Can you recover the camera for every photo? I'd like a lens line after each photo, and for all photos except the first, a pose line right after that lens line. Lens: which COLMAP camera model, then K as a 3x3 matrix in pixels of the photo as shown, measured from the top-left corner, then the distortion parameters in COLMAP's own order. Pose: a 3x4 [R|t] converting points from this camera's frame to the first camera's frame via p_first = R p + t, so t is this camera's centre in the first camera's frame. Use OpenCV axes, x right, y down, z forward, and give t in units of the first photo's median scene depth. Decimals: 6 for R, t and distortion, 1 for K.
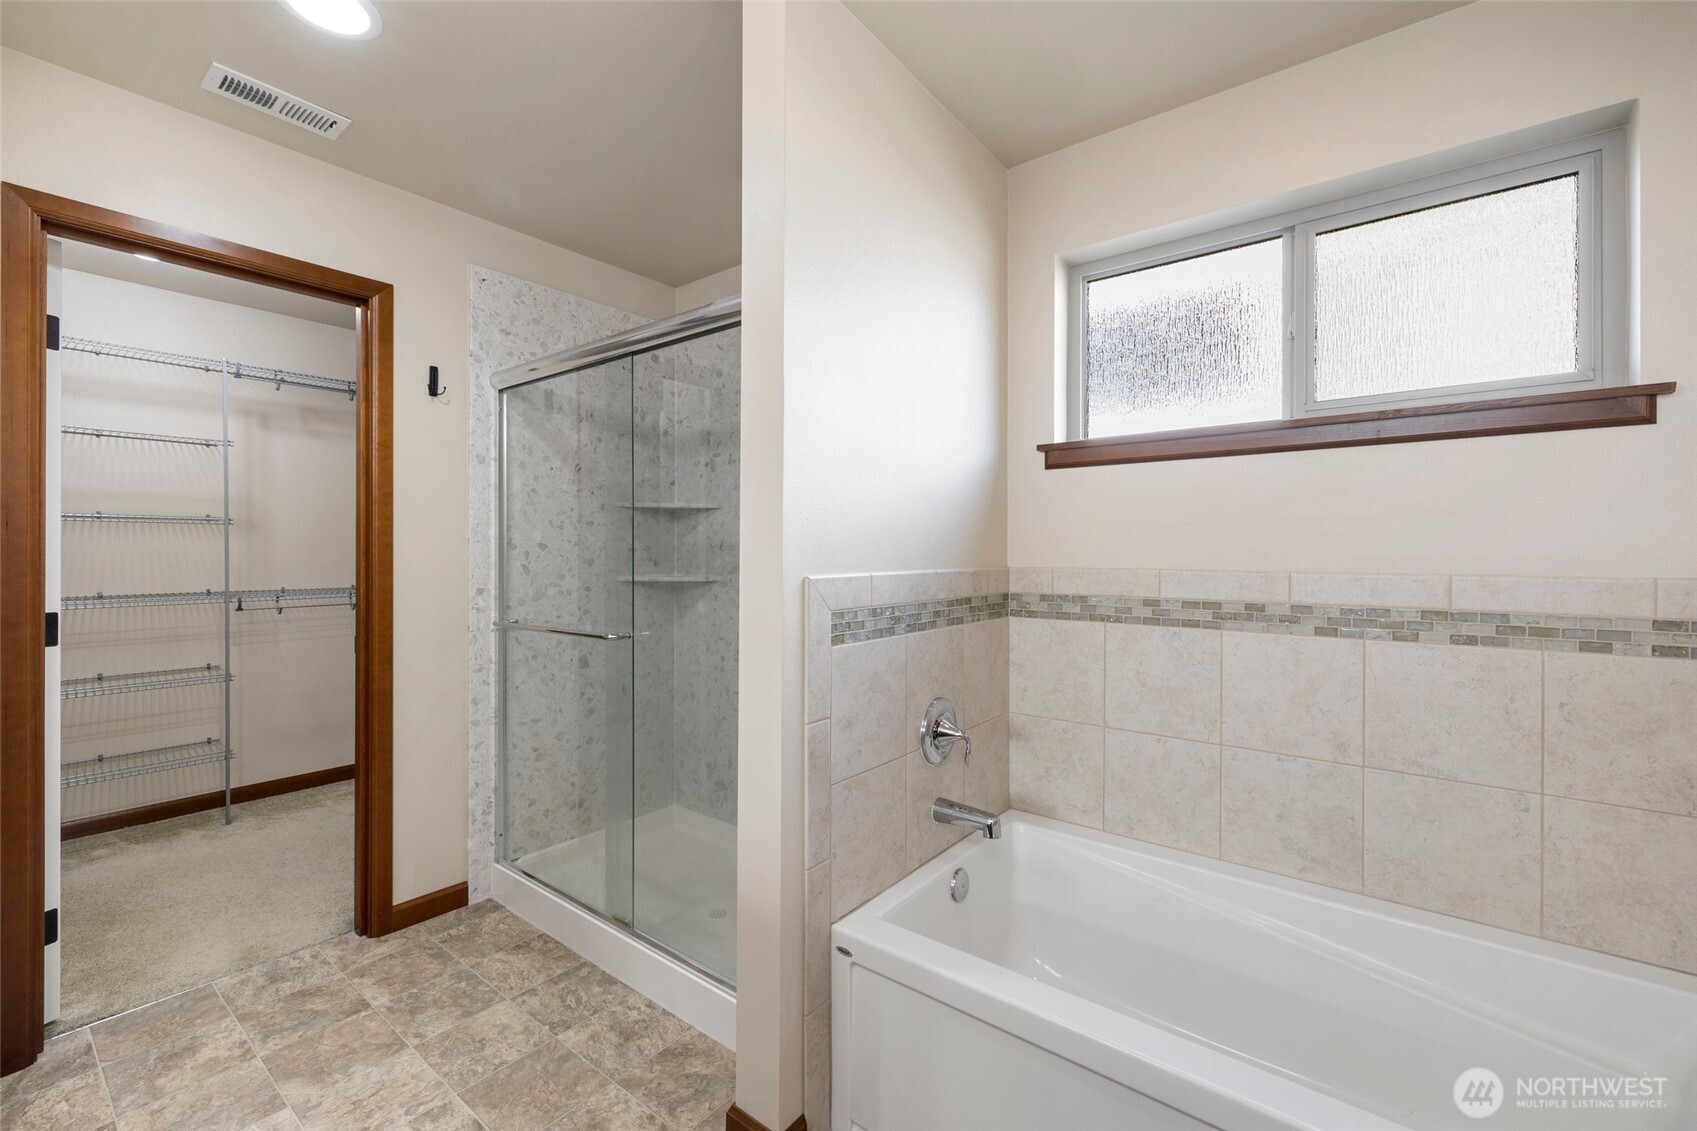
lens RADIAL K [[711.0, 0, 837.9], [0, 711.0, 554.4], [0, 0, 1]] dist [-0.000948, 0.000095]
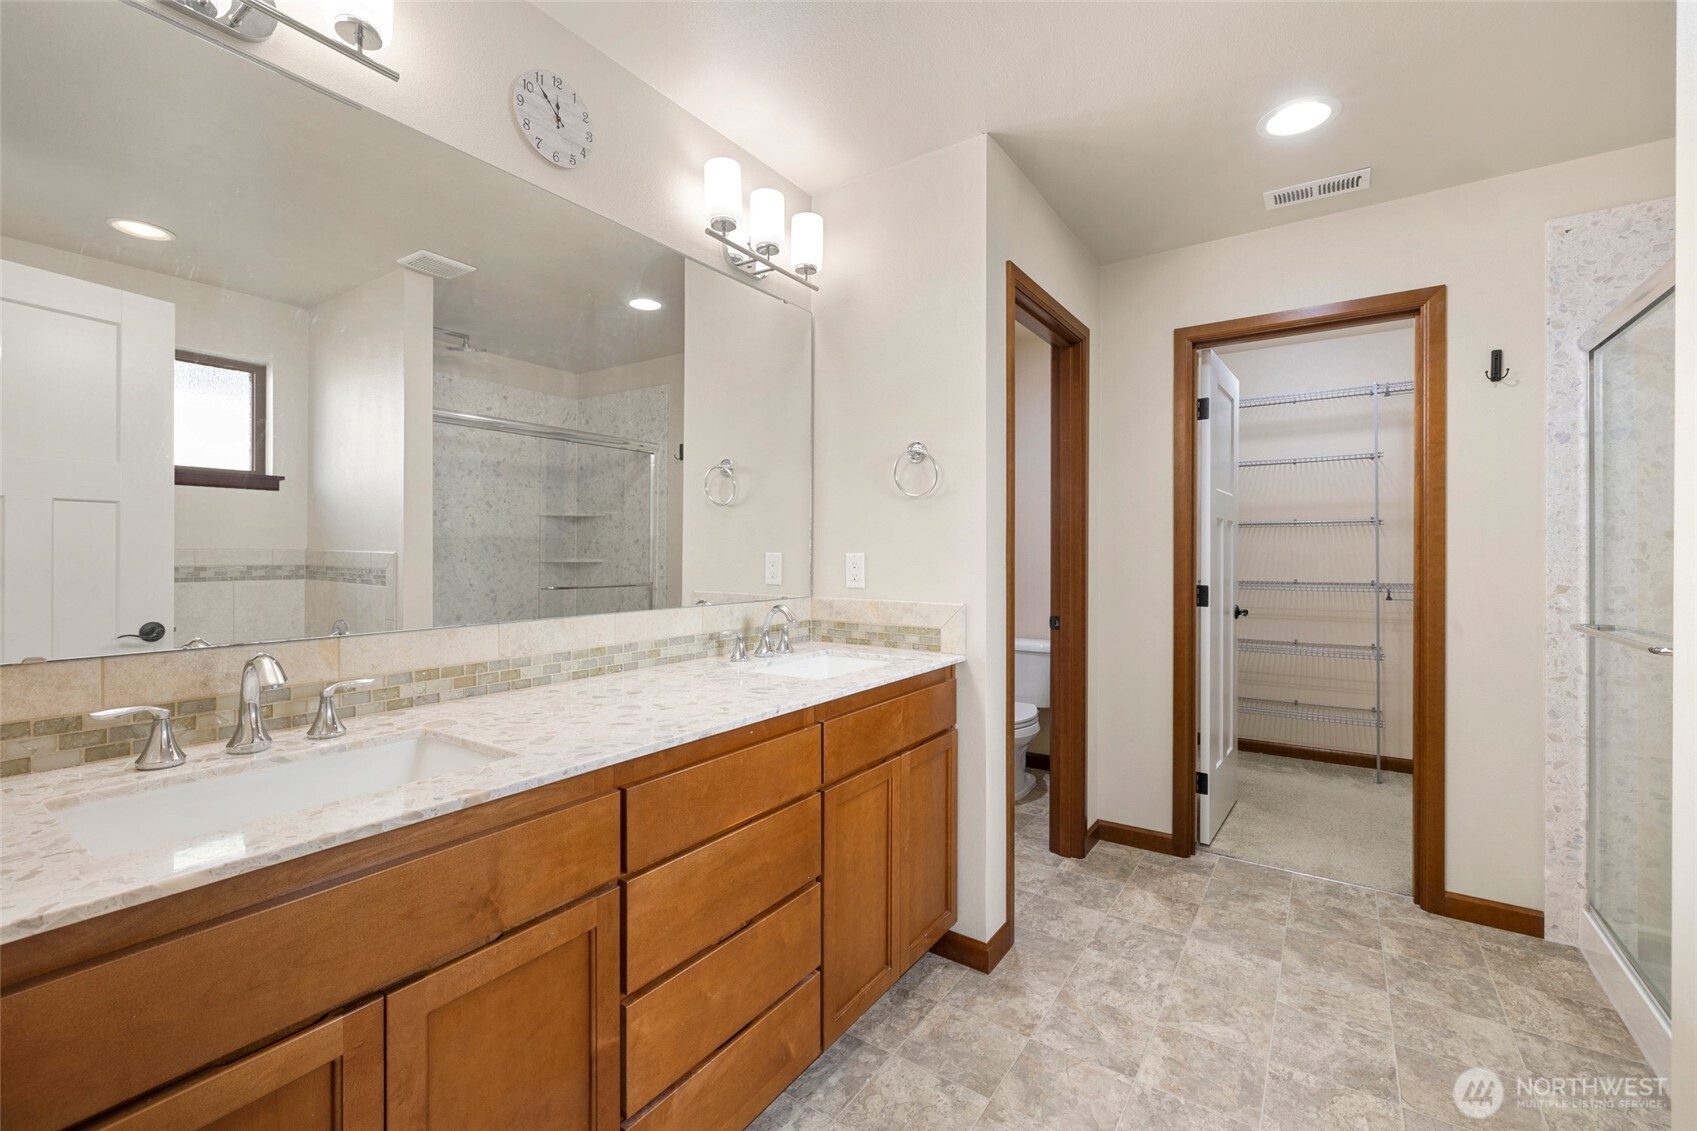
lens RADIAL K [[711.0, 0, 838.2], [0, 711.0, 551.5], [0, 0, 1]] dist [-0.000948, 0.000095]
pose [[0.072172, -0.005520, -0.997377, 0.352234], [-0.001630, 0.999983, -0.005652, 0.014141], [0.997391, 0.002034, 0.072161, 0.055811]]
